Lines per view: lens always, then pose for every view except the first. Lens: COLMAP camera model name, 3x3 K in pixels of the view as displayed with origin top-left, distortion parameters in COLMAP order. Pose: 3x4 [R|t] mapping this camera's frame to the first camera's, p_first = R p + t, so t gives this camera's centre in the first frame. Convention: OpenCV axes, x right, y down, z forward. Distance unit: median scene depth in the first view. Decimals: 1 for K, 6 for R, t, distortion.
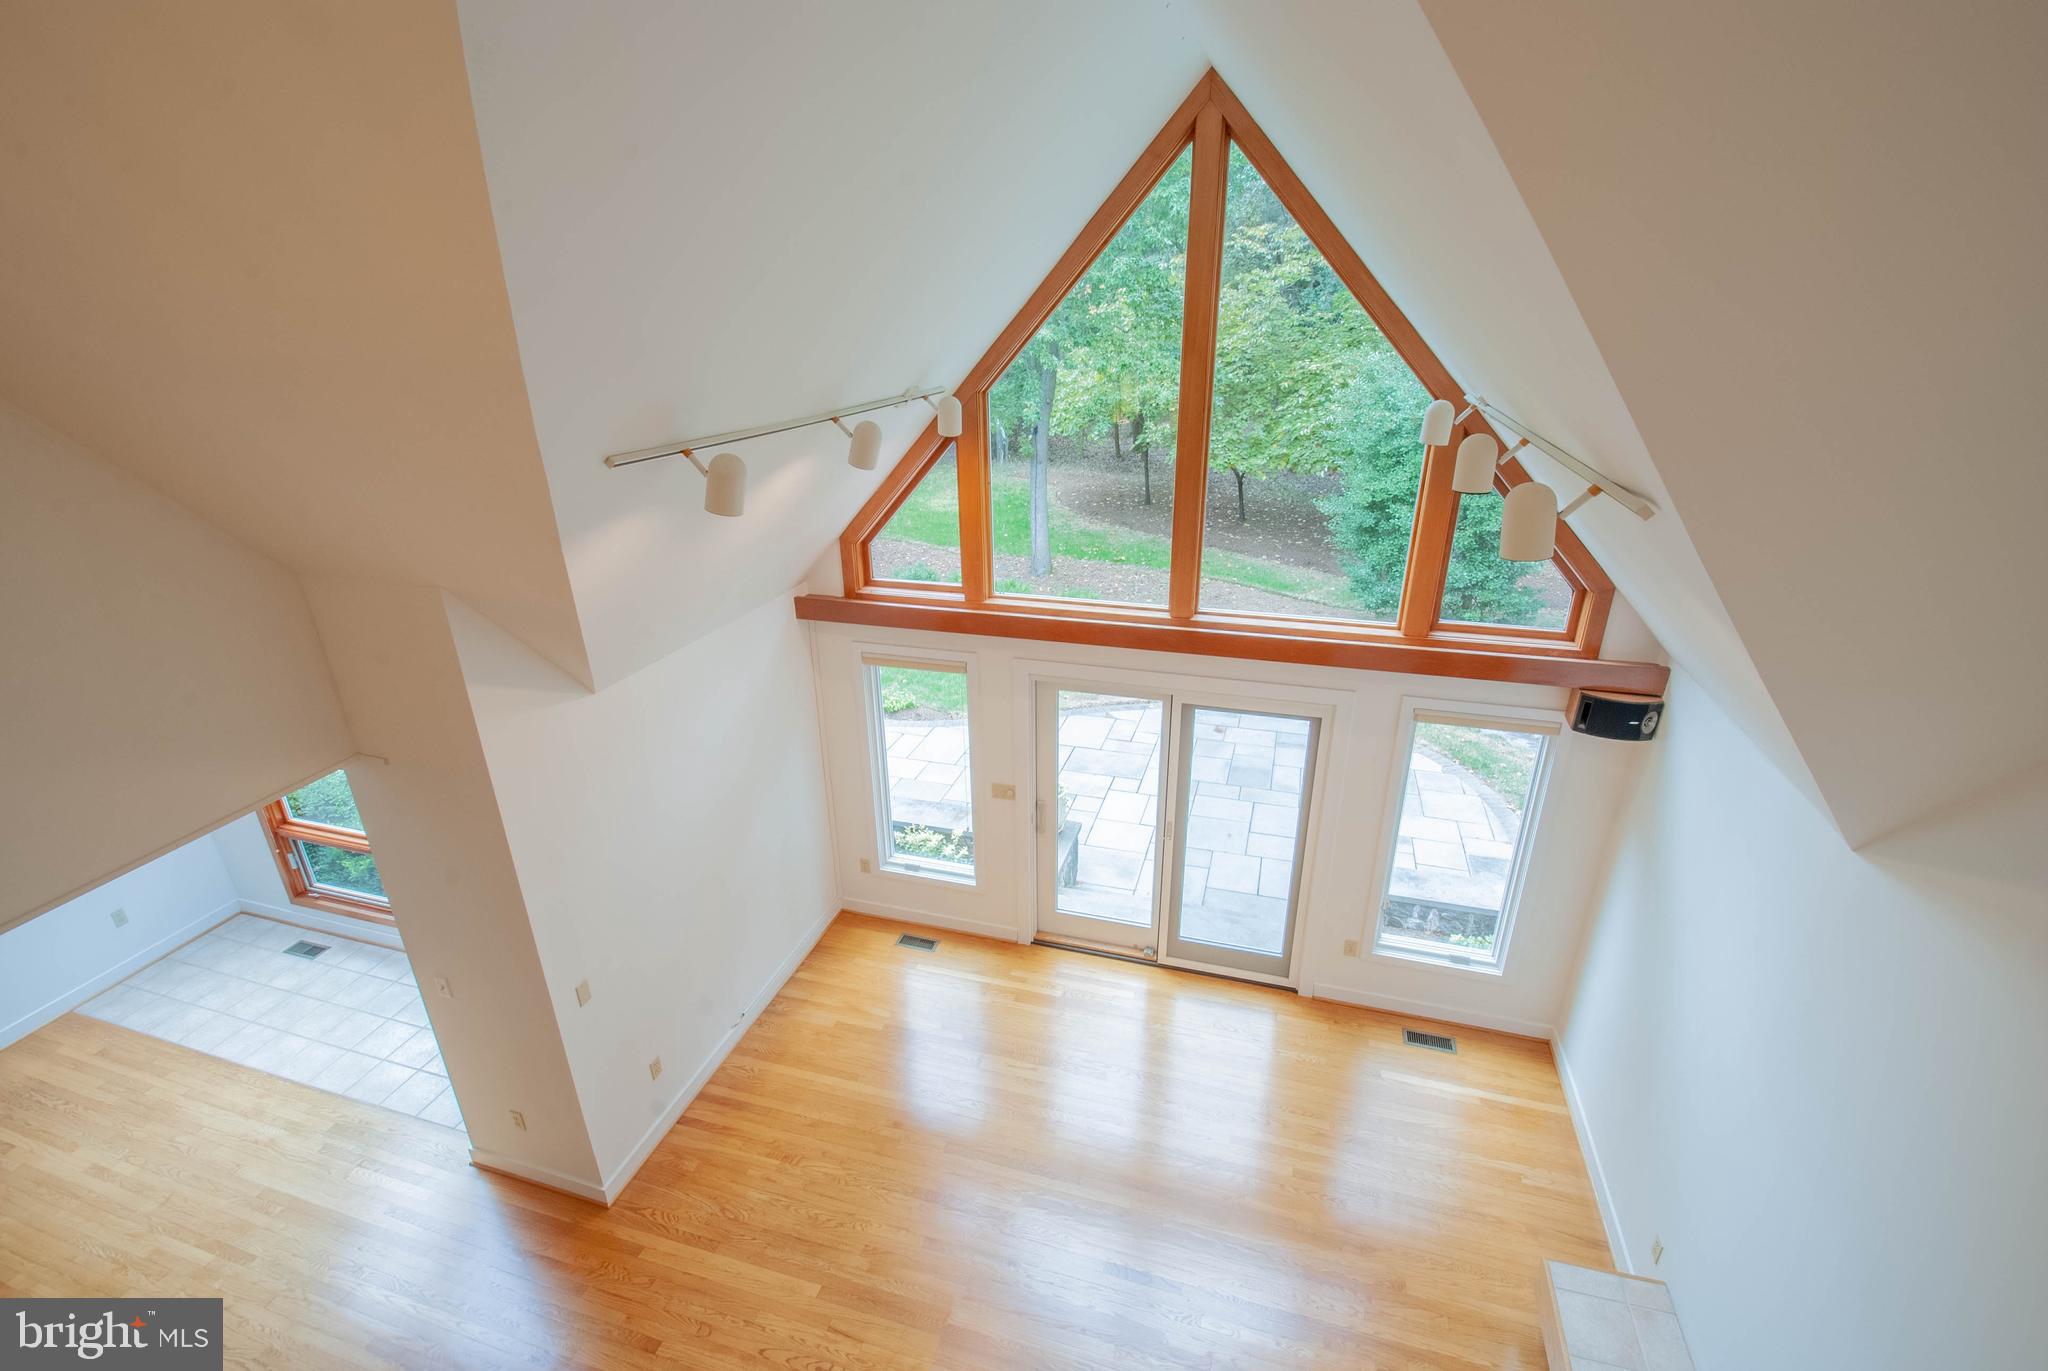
lens RADIAL K [[886.4, 0, 1021.1], [0, 886.4, 686.5], [0, 0, 1]] dist [0.000358, -0.000048]
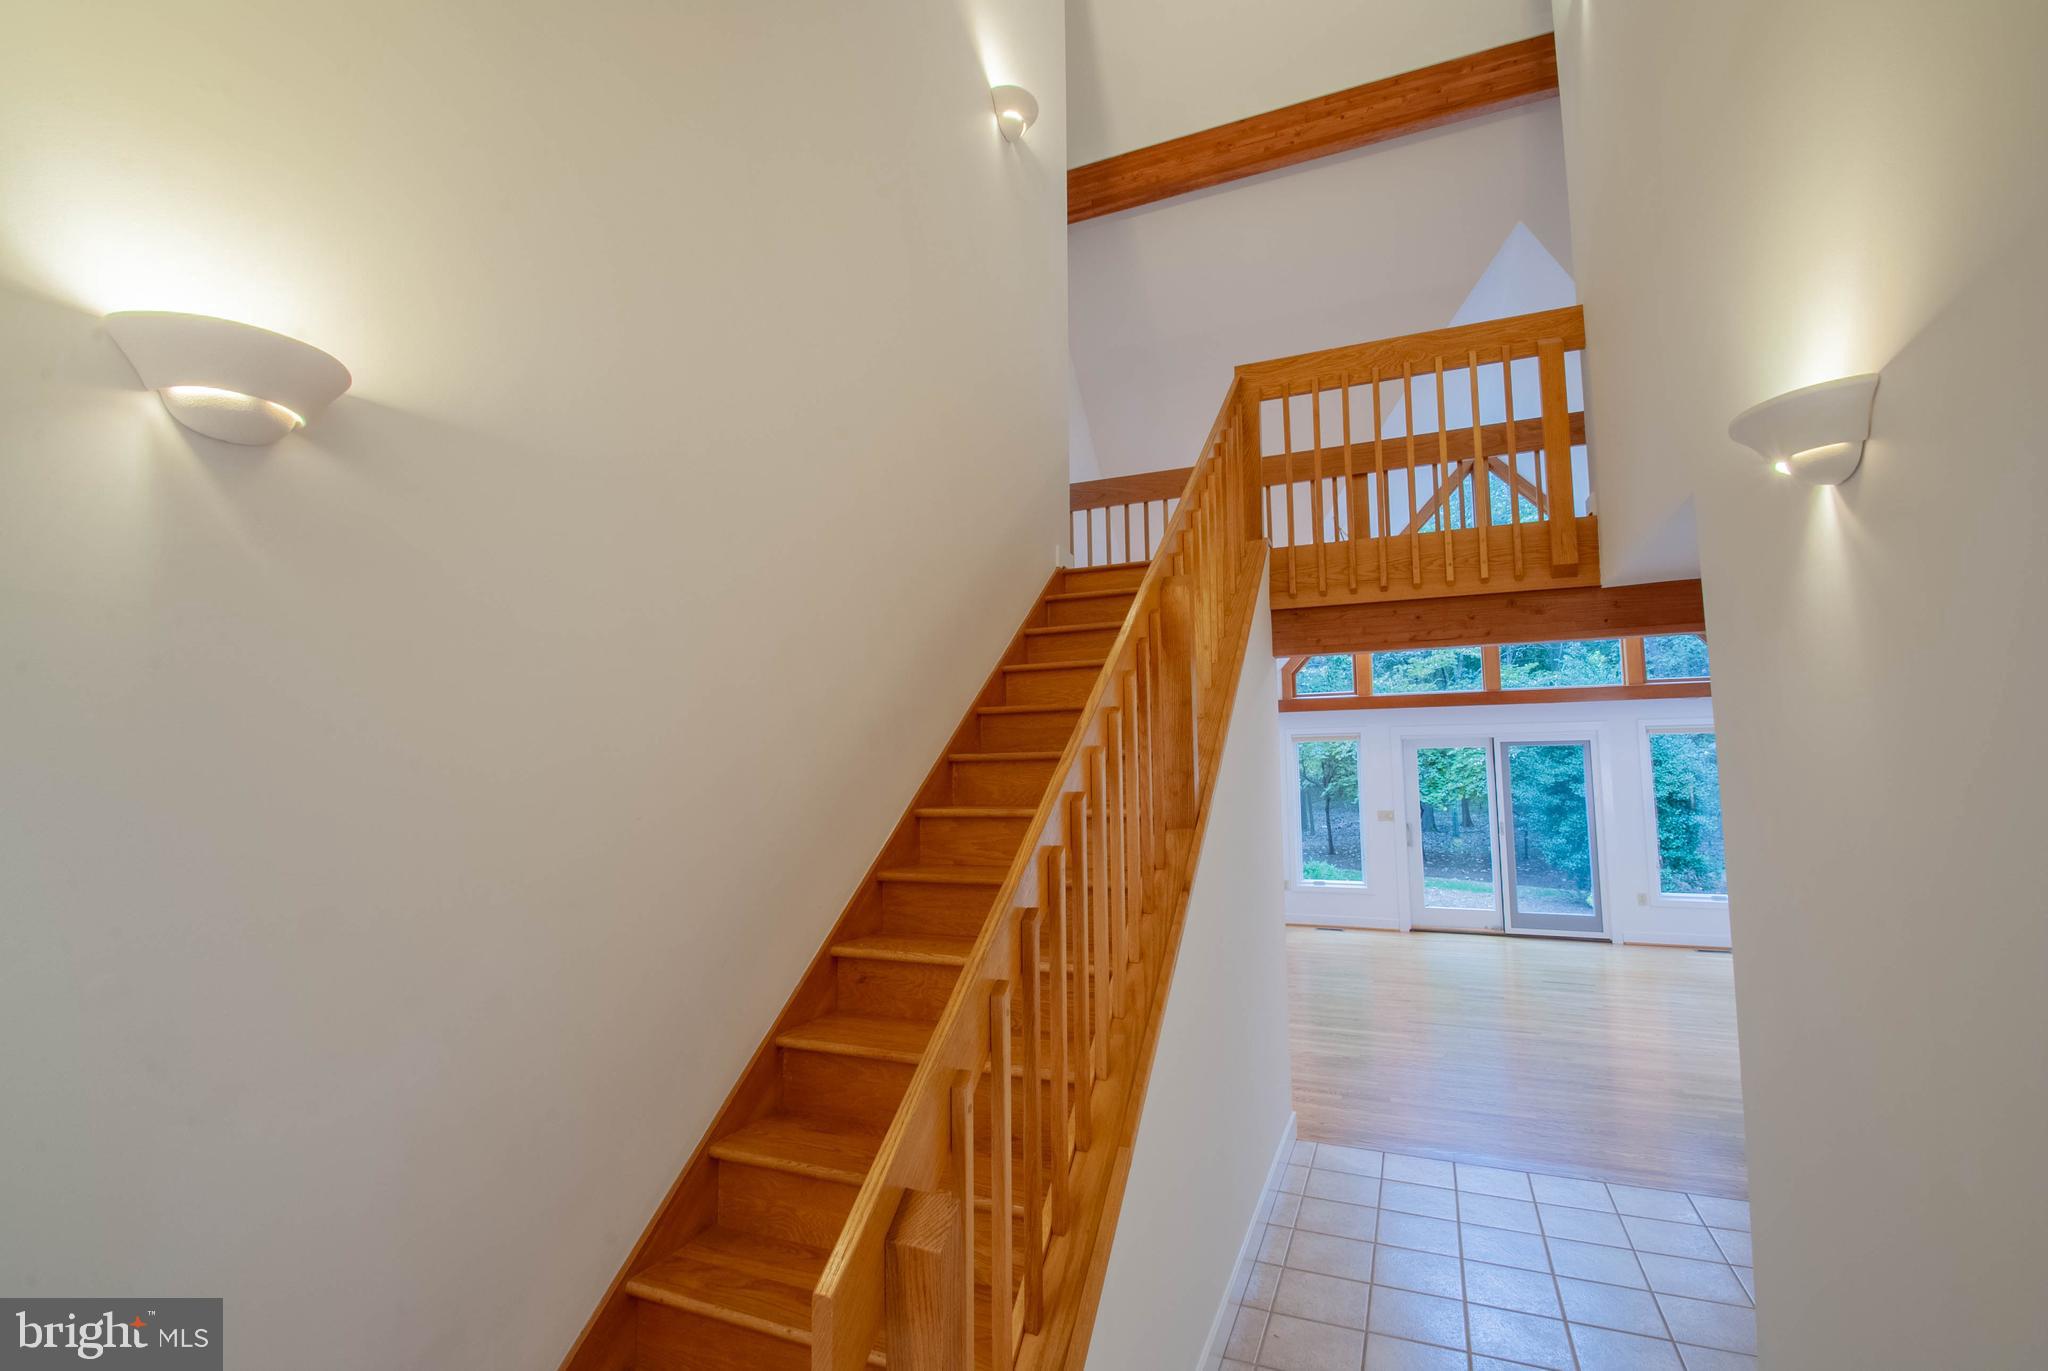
lens RADIAL K [[886.4, 0, 1029.7], [0, 886.4, 681.9], [0, 0, 1]] dist [0.000358, -0.000048]
pose [[0.993492, -0.006856, -0.113697, -0.470300], [-0.048861, 0.876029, -0.479776, 0.696708], [0.102891, 0.482209, 0.869993, -0.585449]]
